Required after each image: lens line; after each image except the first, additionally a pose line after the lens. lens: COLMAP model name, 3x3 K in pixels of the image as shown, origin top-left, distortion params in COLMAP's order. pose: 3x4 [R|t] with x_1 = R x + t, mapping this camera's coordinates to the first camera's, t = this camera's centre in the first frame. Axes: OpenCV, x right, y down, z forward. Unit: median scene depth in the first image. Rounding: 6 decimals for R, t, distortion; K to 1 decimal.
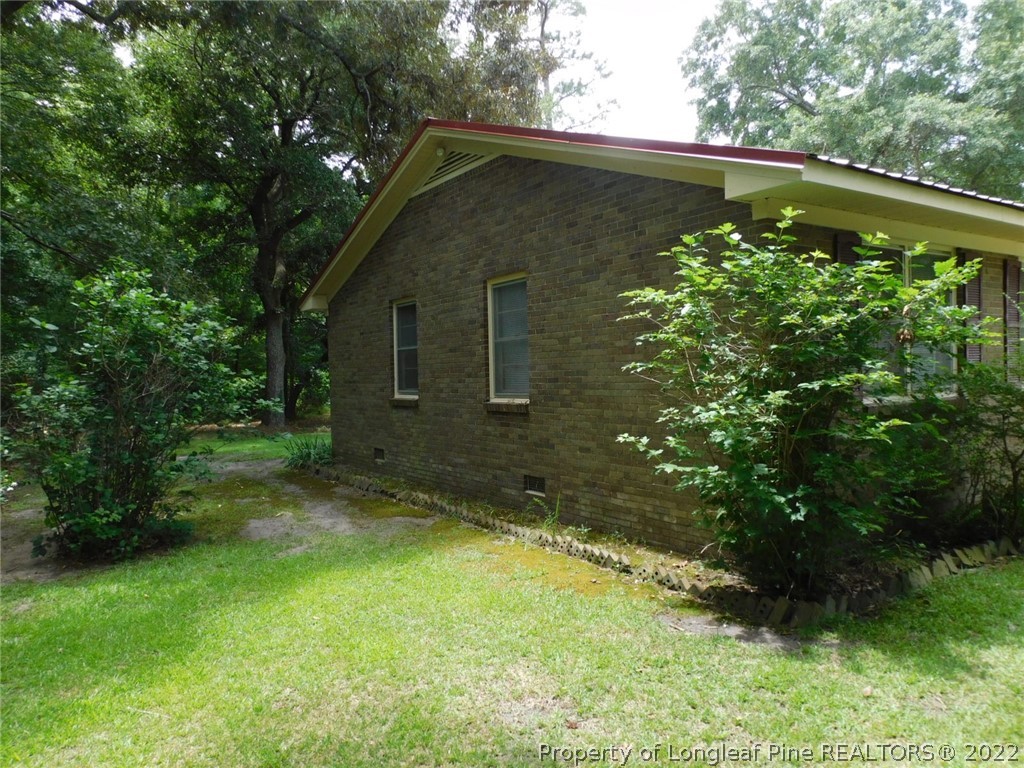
lens RADIAL K [[737.1, 0, 518.5], [0, 737.1, 380.3], [0, 0, 1]] dist [-0.000285, -0.003354]
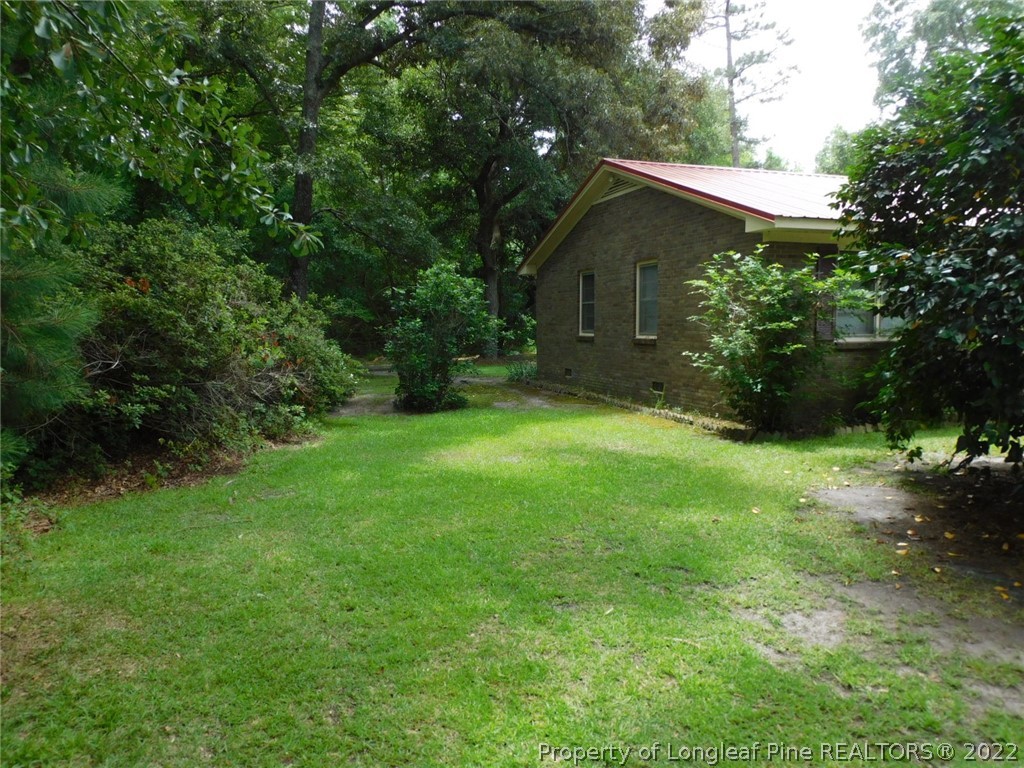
lens RADIAL K [[737.1, 0, 515.3], [0, 737.1, 386.3], [0, 0, 1]] dist [-0.000285, -0.003354]
pose [[0.965003, 0.042529, -0.258768, 0.114410], [-0.021441, 0.996254, 0.083775, 0.004557], [0.261361, -0.075294, 0.962300, -0.563859]]
